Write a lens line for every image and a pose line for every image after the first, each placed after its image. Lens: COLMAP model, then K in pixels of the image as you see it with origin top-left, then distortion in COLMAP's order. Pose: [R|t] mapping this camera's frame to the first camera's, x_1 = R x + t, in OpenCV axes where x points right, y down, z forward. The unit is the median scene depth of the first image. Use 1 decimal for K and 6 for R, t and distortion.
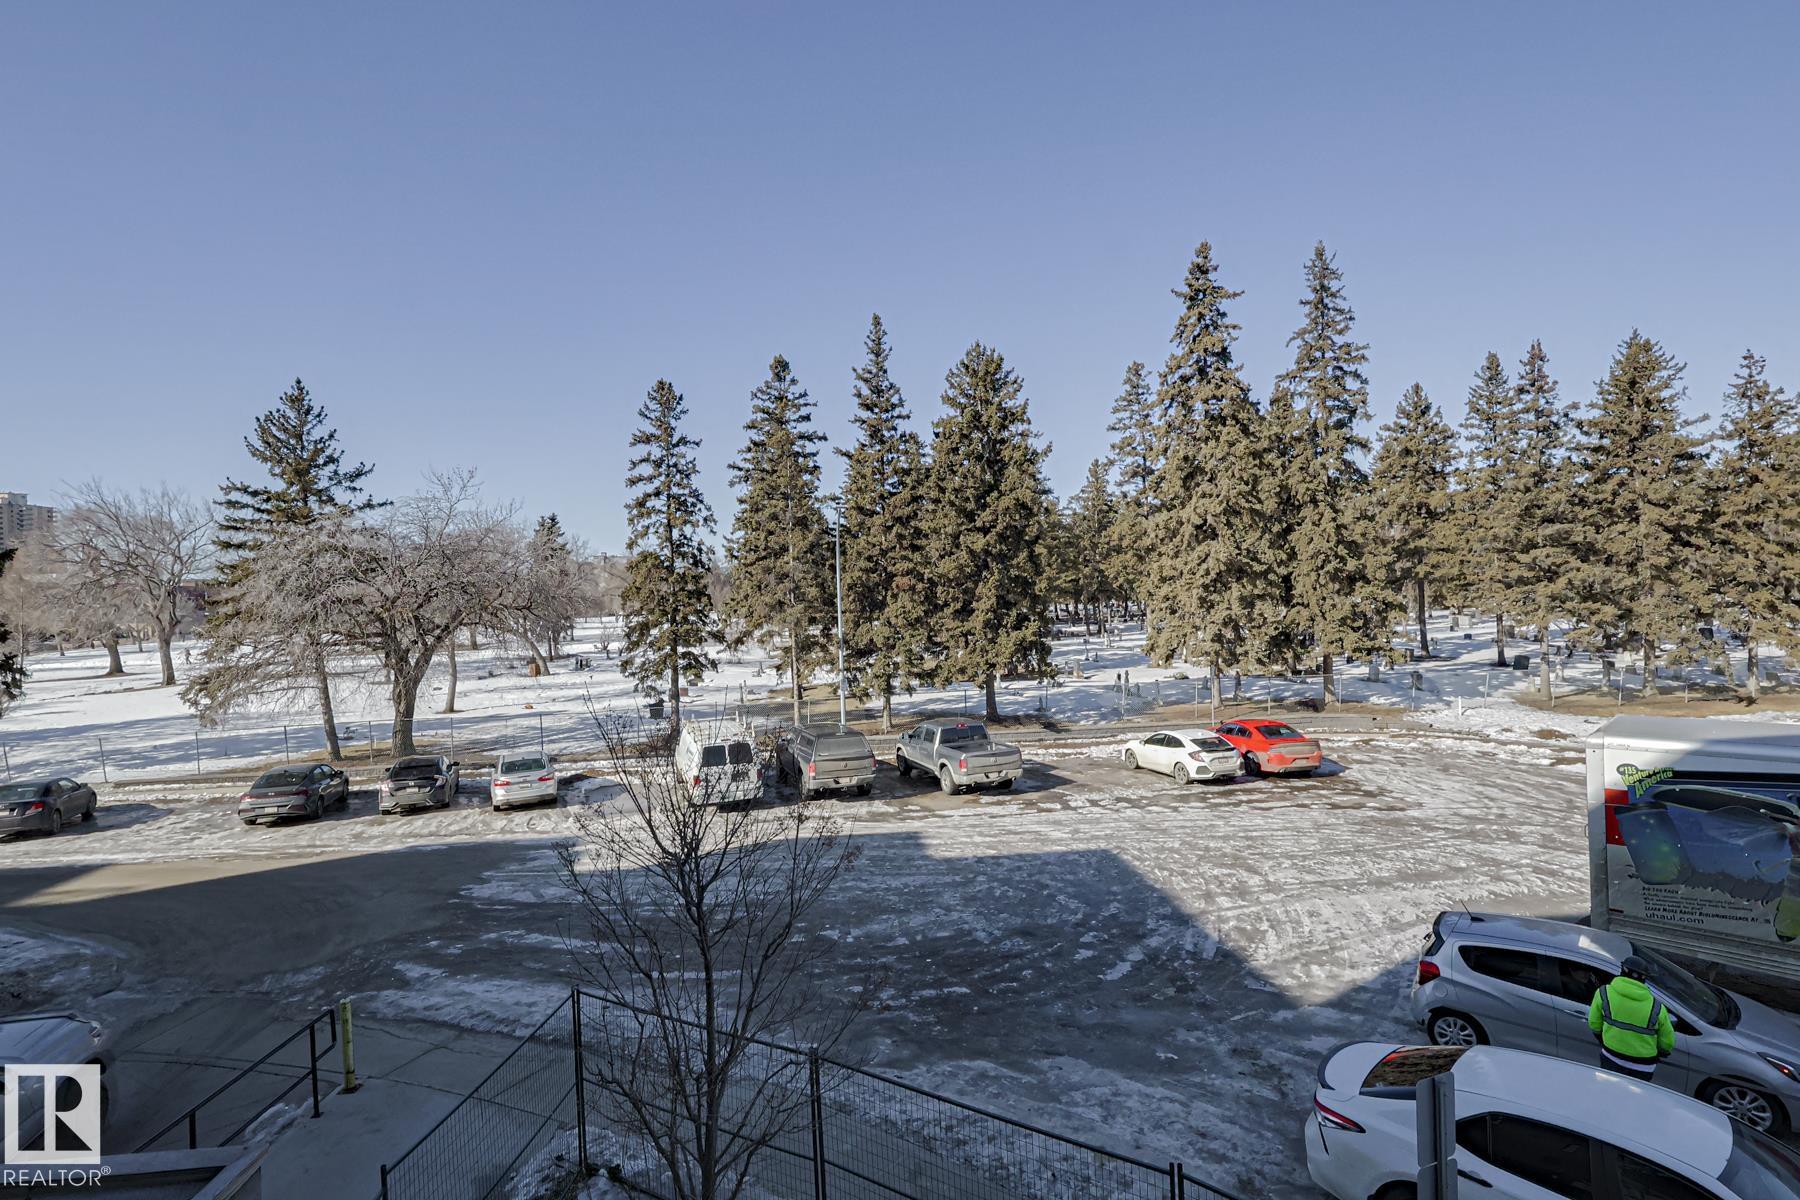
lens RADIAL K [[953.5, 0, 867.5], [0, 953.5, 590.9], [0, 0, 1]] dist [-0.011714, -0.000713]
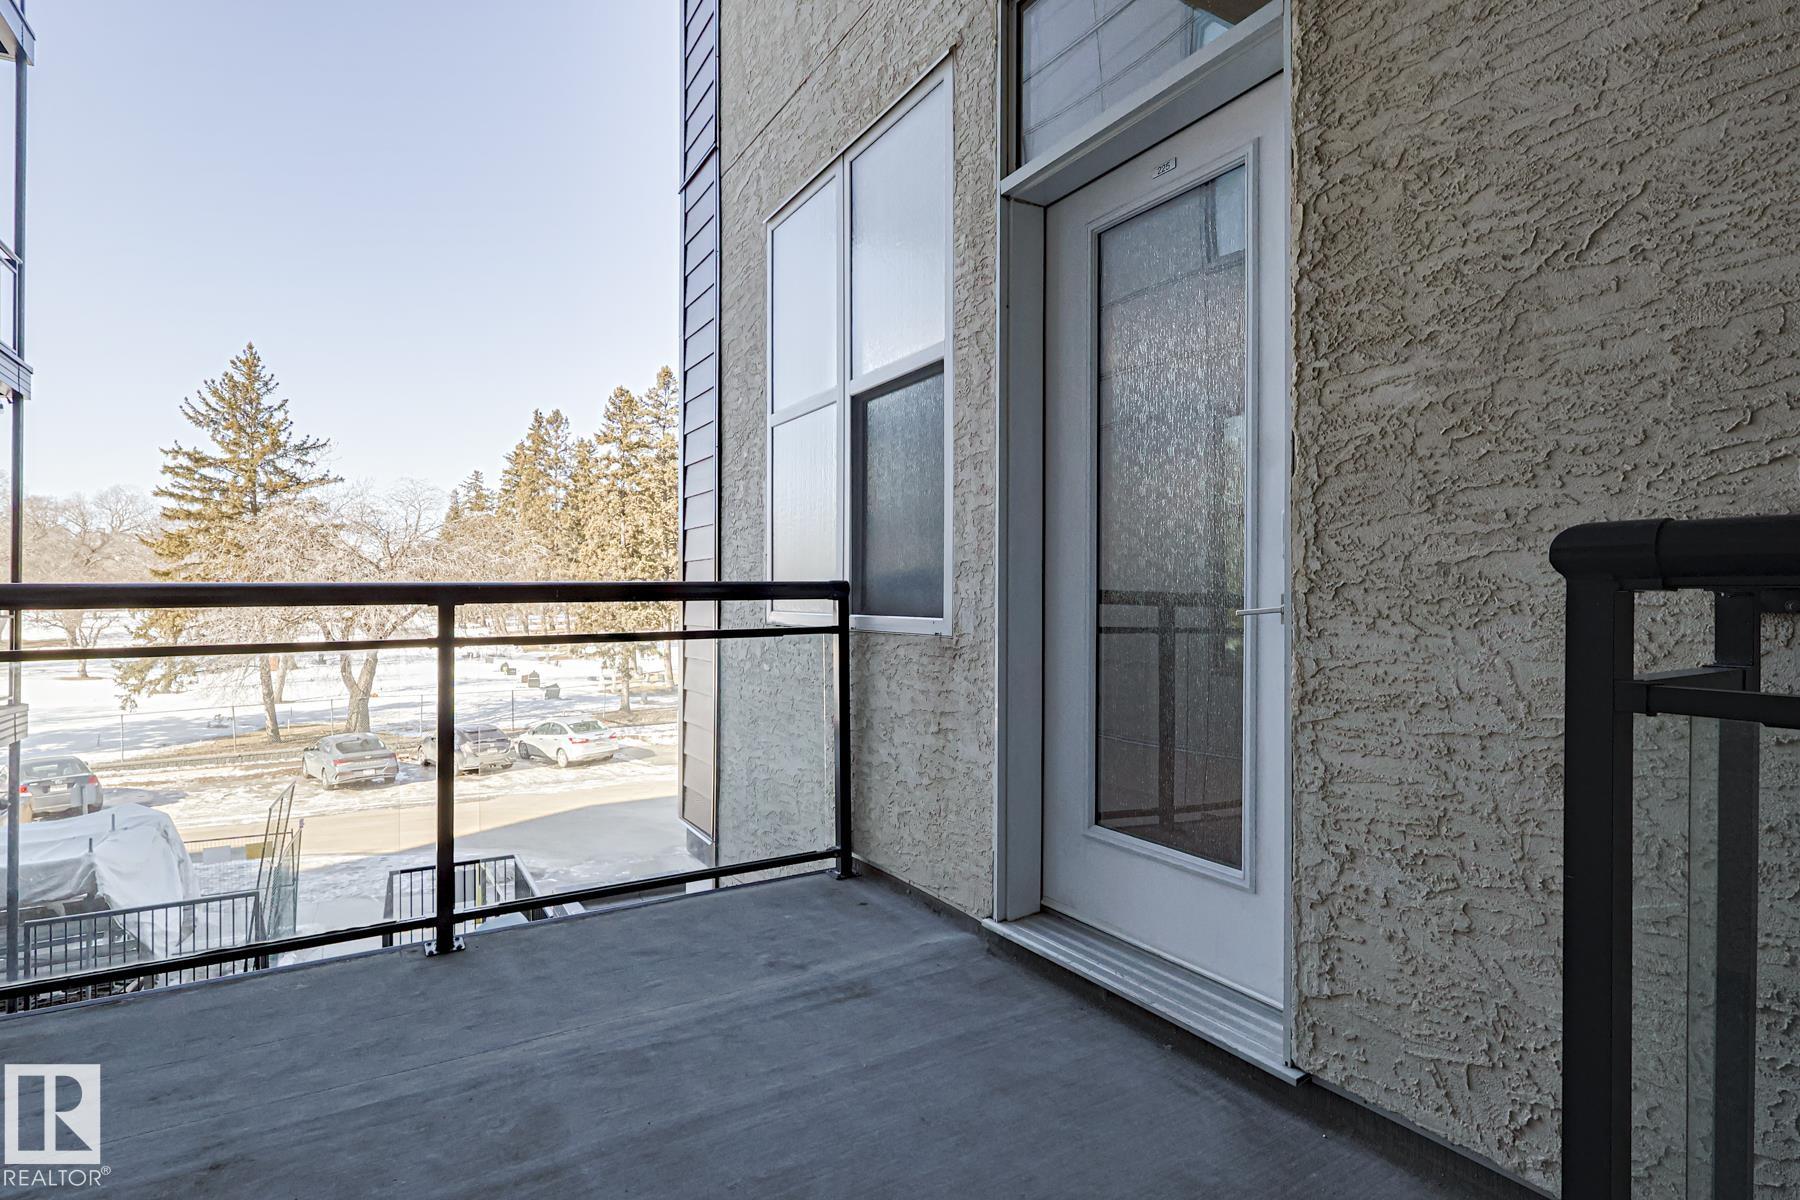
lens RADIAL K [[953.5, 0, 902.2], [0, 953.5, 598.3], [0, 0, 1]] dist [-0.011714, -0.000713]
pose [[0.904721, 0.022859, 0.425392, -0.396382], [-0.026470, 0.999646, 0.002579, 0.013761], [-0.425182, -0.013593, 0.905006, -0.147082]]
